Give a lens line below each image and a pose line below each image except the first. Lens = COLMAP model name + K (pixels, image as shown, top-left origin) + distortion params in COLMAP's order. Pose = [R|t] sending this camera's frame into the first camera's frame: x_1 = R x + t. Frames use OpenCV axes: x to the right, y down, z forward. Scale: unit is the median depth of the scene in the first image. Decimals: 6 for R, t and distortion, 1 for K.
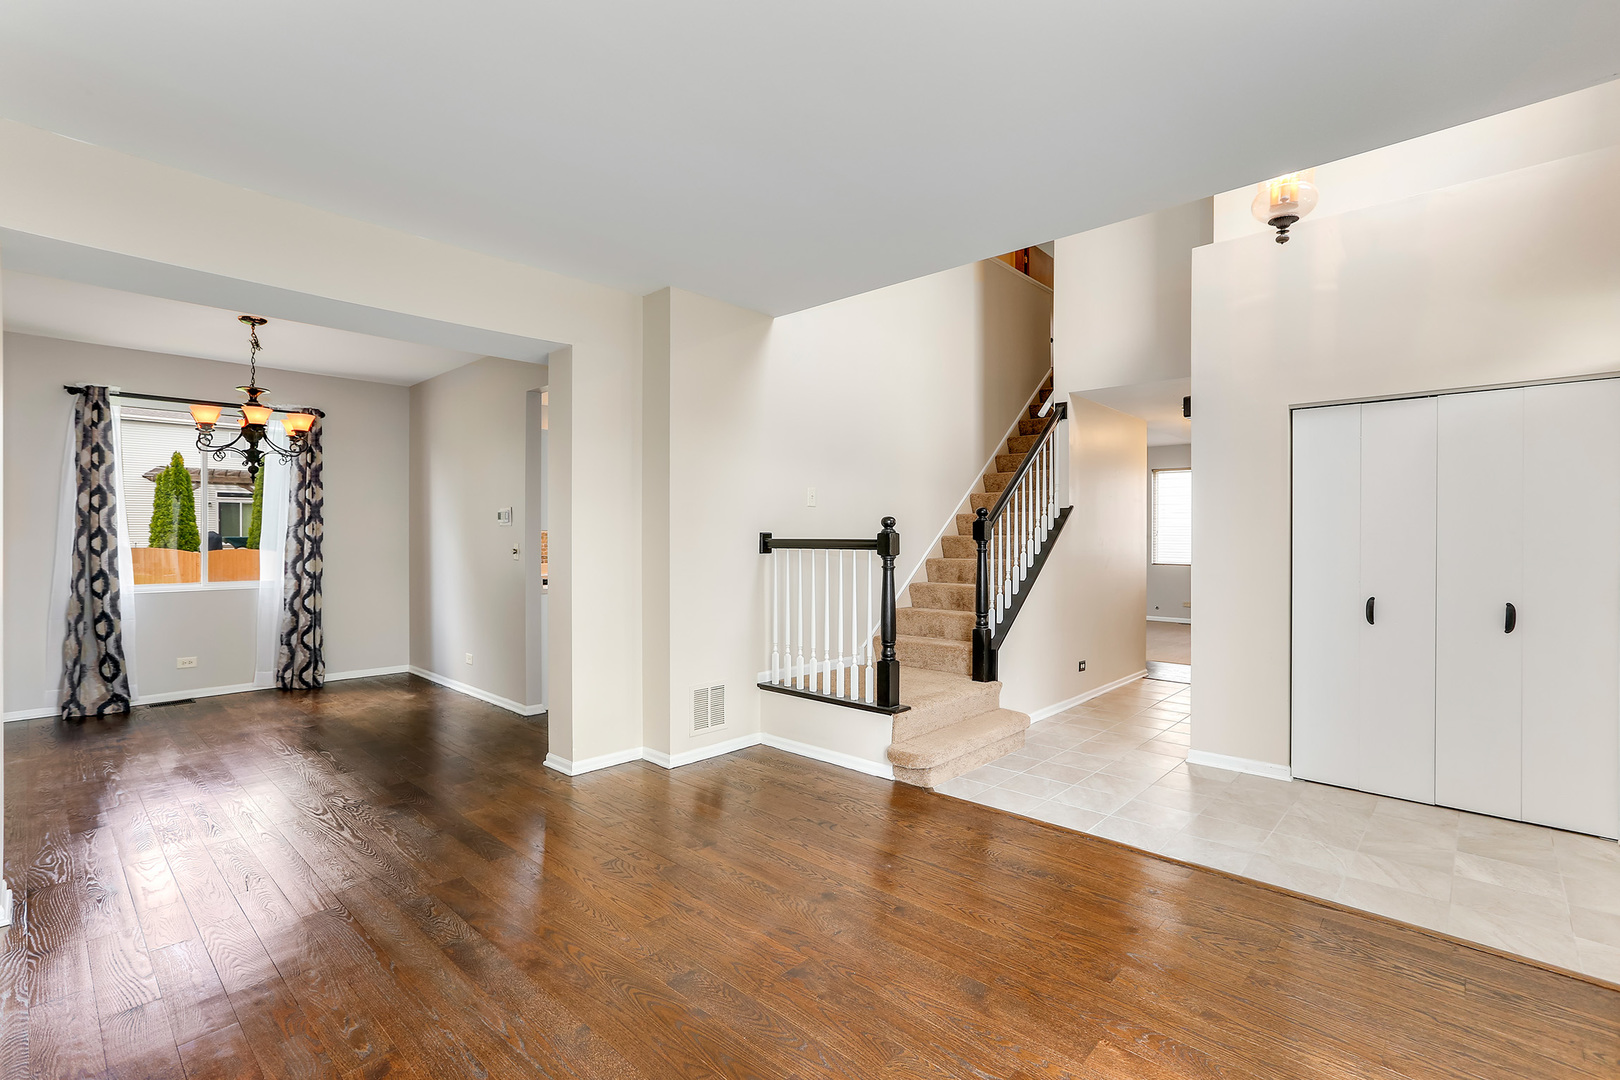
lens RADIAL K [[735.0, 0, 813.8], [0, 735.0, 538.2], [0, 0, 1]] dist [-0.013814, 0.006169]
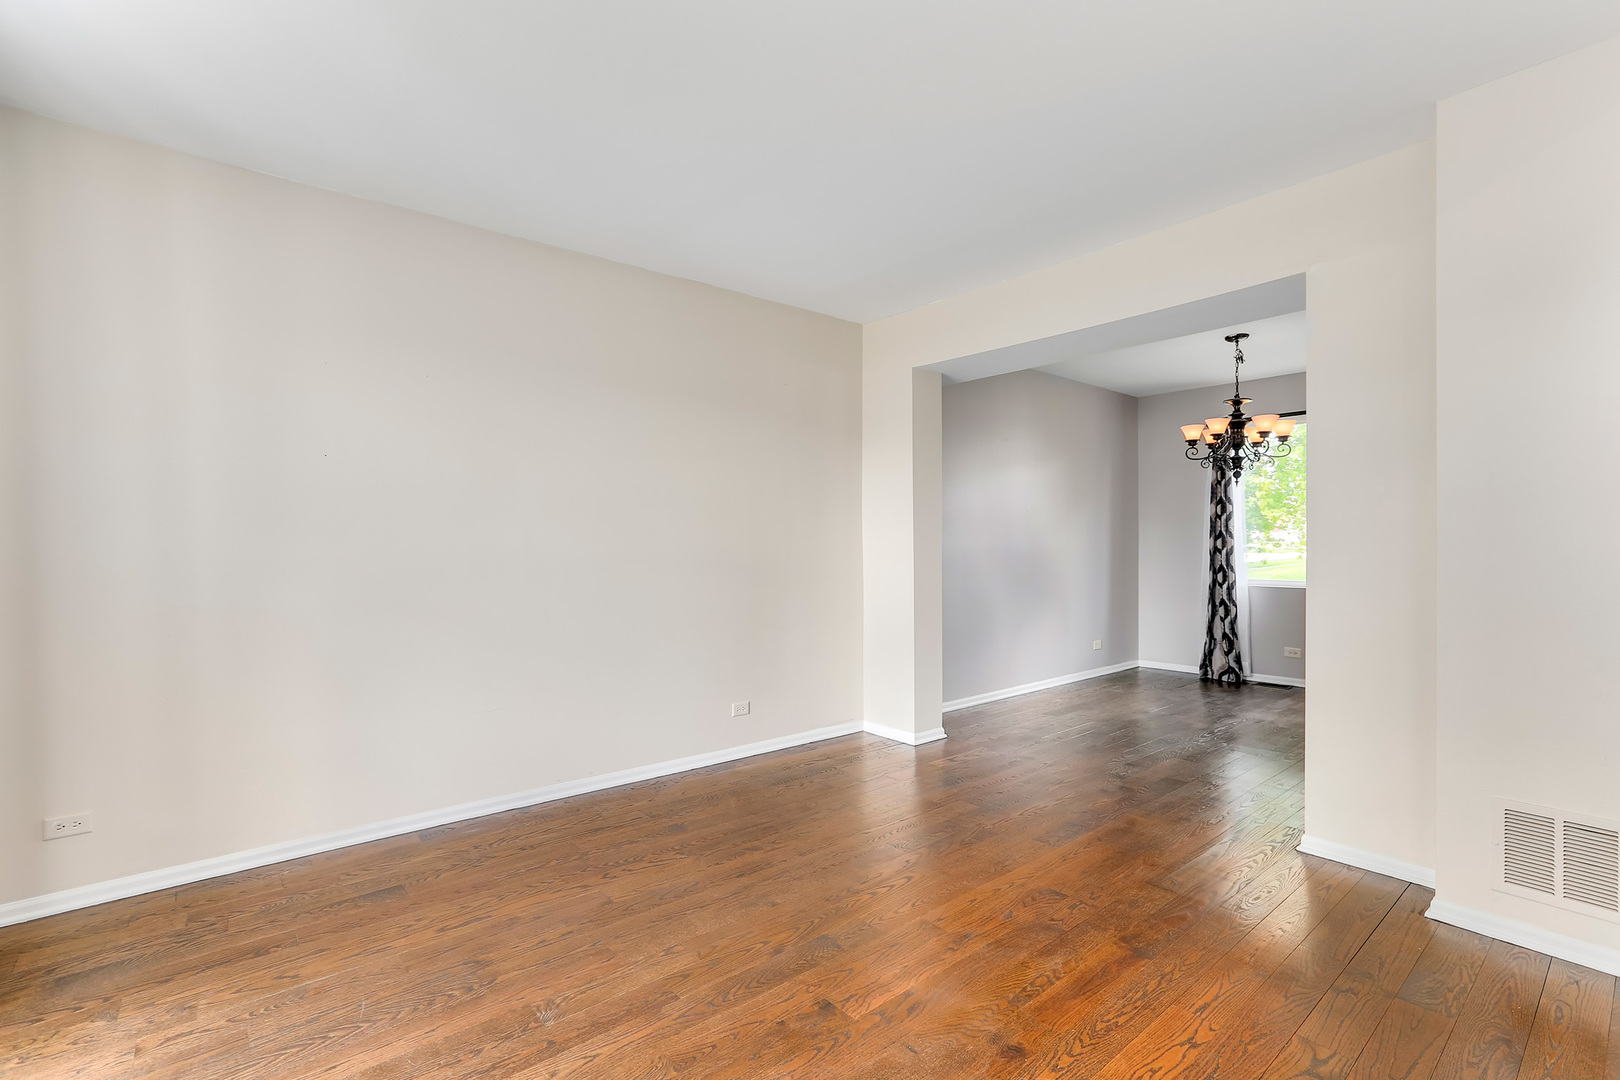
lens RADIAL K [[735.0, 0, 794.3], [0, 735.0, 541.9], [0, 0, 1]] dist [-0.013814, 0.006169]
pose [[-0.141316, -0.006421, -0.989944, 0.355596], [0.002462, 0.999974, -0.006838, 0.010815], [0.989962, -0.003403, -0.141296, 0.442682]]
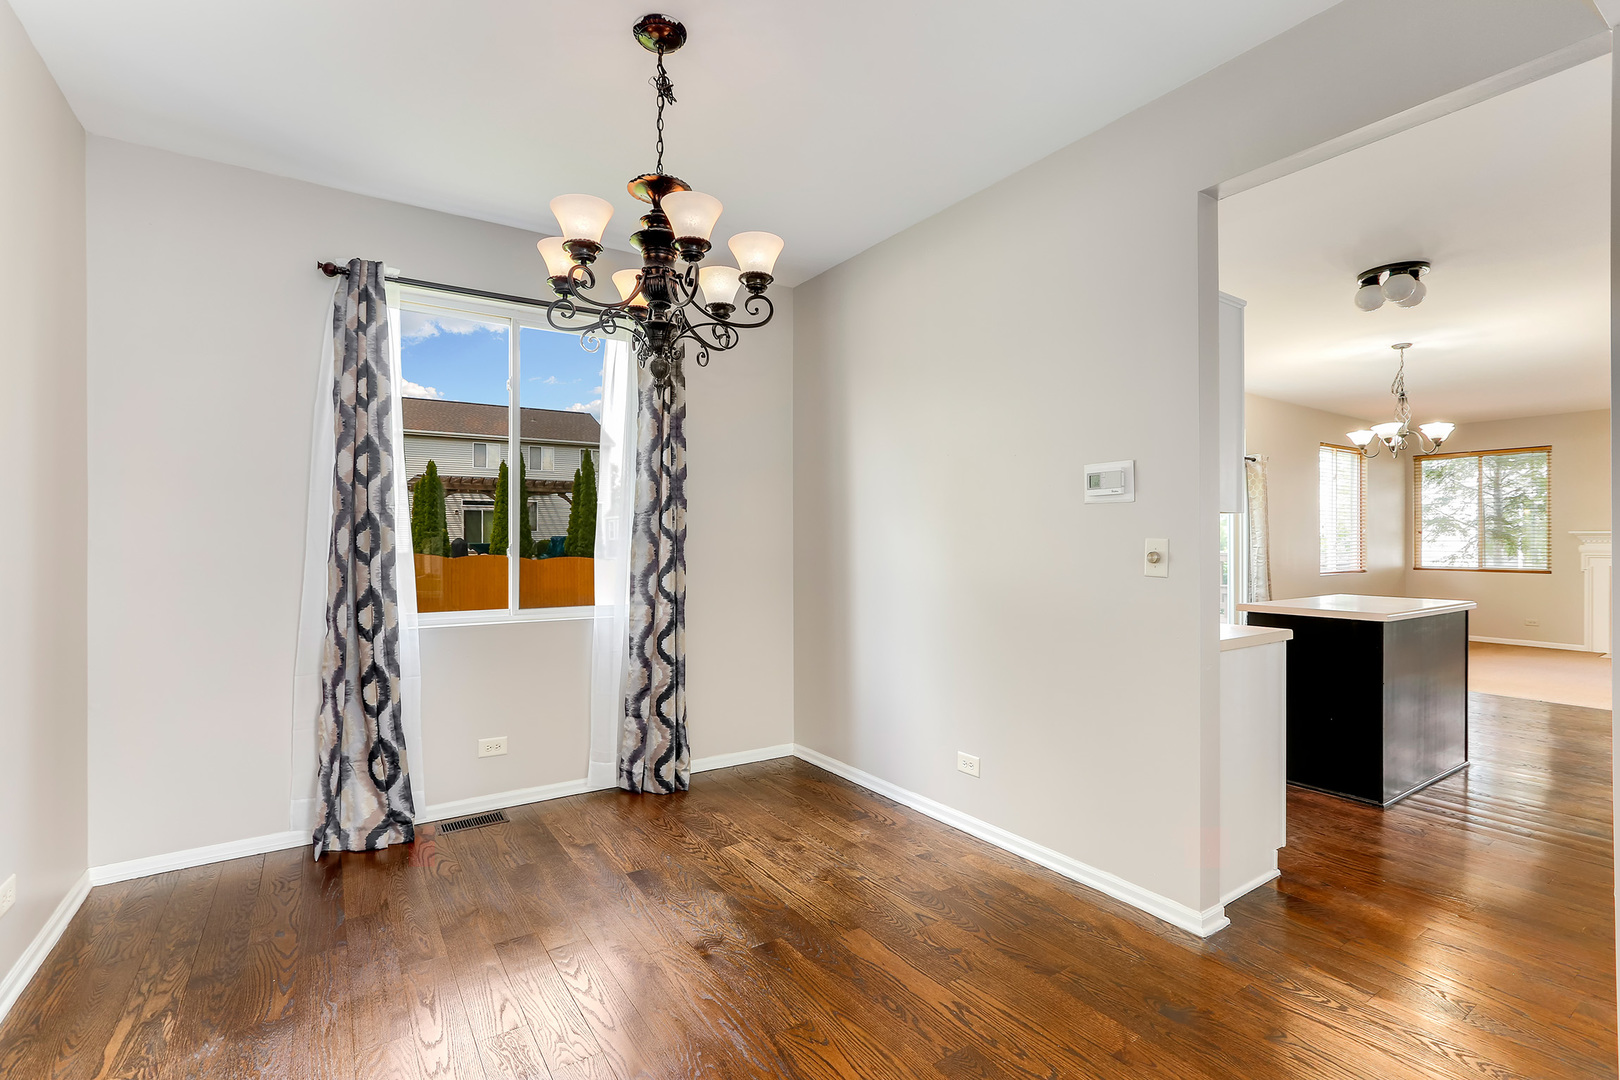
lens RADIAL K [[735.0, 0, 796.3], [0, 735.0, 543.0], [0, 0, 1]] dist [-0.013814, 0.006169]
pose [[0.969869, -0.003154, -0.243606, -0.512076], [0.002286, 0.999990, -0.003847, 0.011086], [0.243616, 0.003174, 0.969867, 0.522828]]
